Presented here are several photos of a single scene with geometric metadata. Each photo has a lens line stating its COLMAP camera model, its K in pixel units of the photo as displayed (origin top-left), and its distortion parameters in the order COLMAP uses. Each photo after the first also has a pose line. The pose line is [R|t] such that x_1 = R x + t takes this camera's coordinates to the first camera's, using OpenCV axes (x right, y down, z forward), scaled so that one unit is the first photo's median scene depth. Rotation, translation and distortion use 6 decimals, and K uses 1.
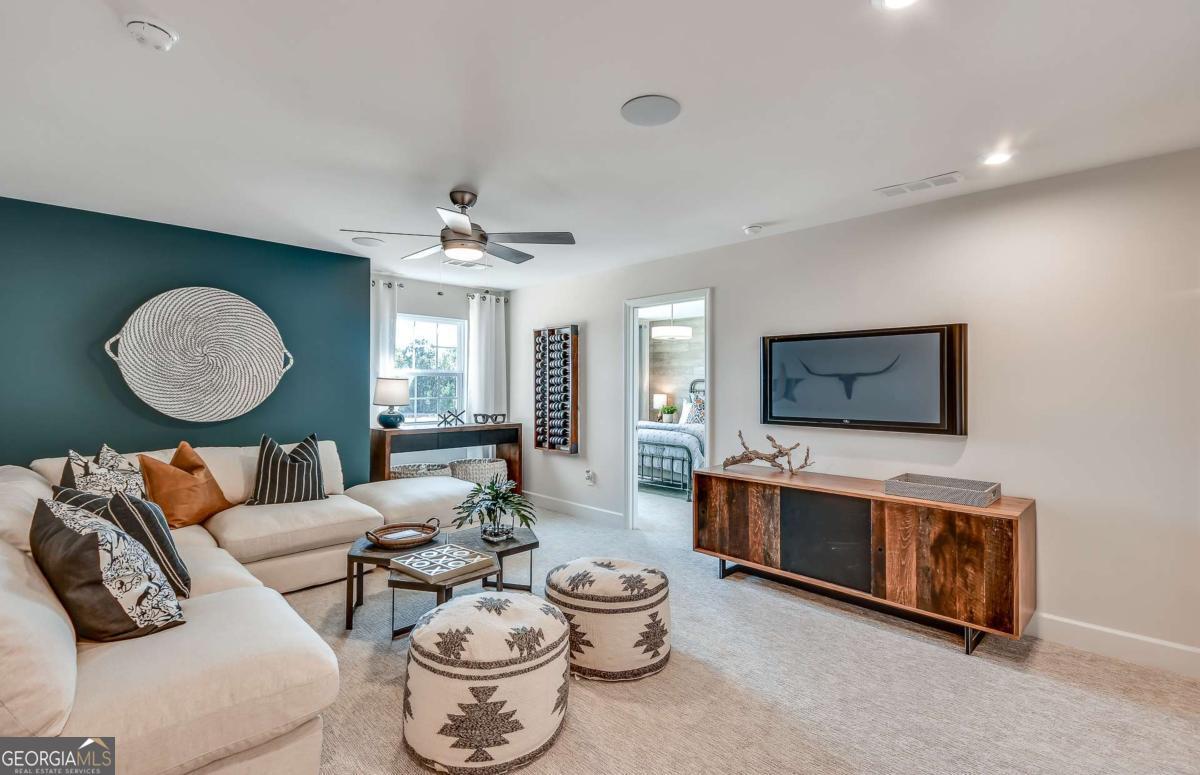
lens RADIAL K [[547.3, 0, 599.9], [0, 547.3, 387.3], [0, 0, 1]] dist [-0.000403, -0.000605]
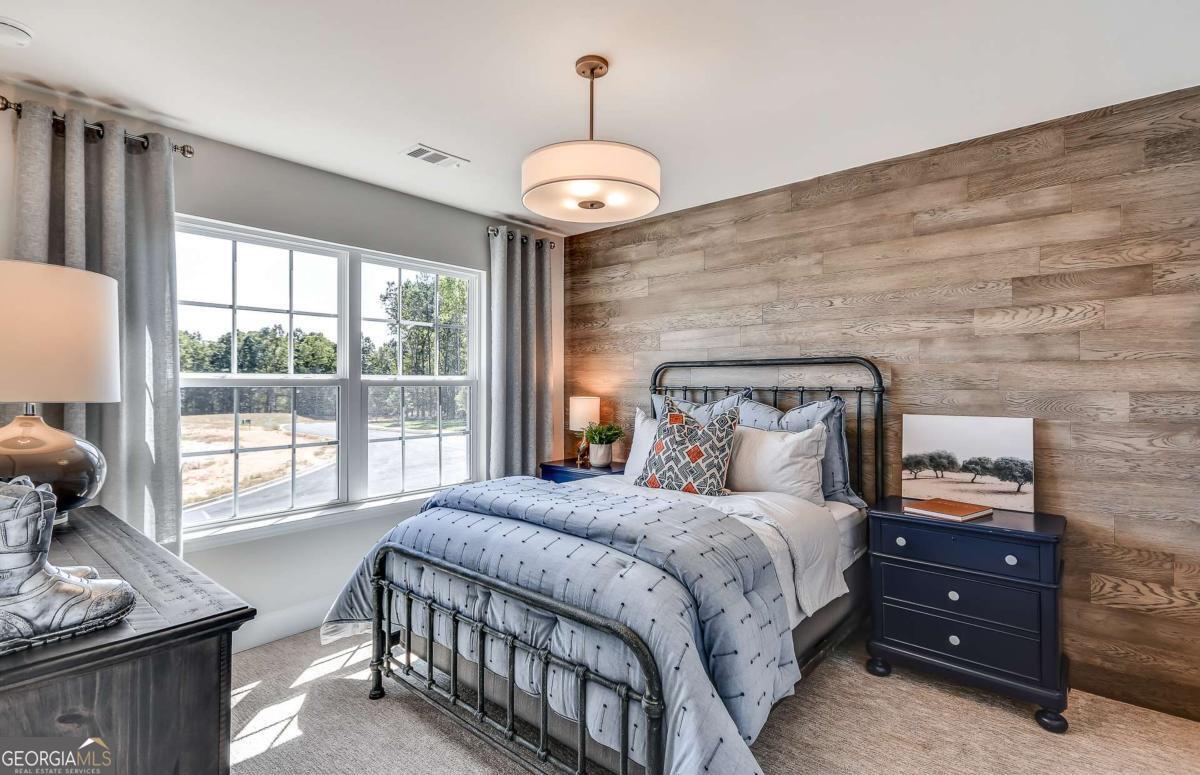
lens RADIAL K [[563.4, 0, 601.3], [0, 563.4, 382.9], [0, 0, 1]] dist [0.002522, -0.001668]
pose [[0.997224, -0.005235, 0.074276, 0.092087], [0.004920, 0.999978, 0.004426, -0.000437], [-0.074298, -0.004048, 0.997228, 0.563330]]
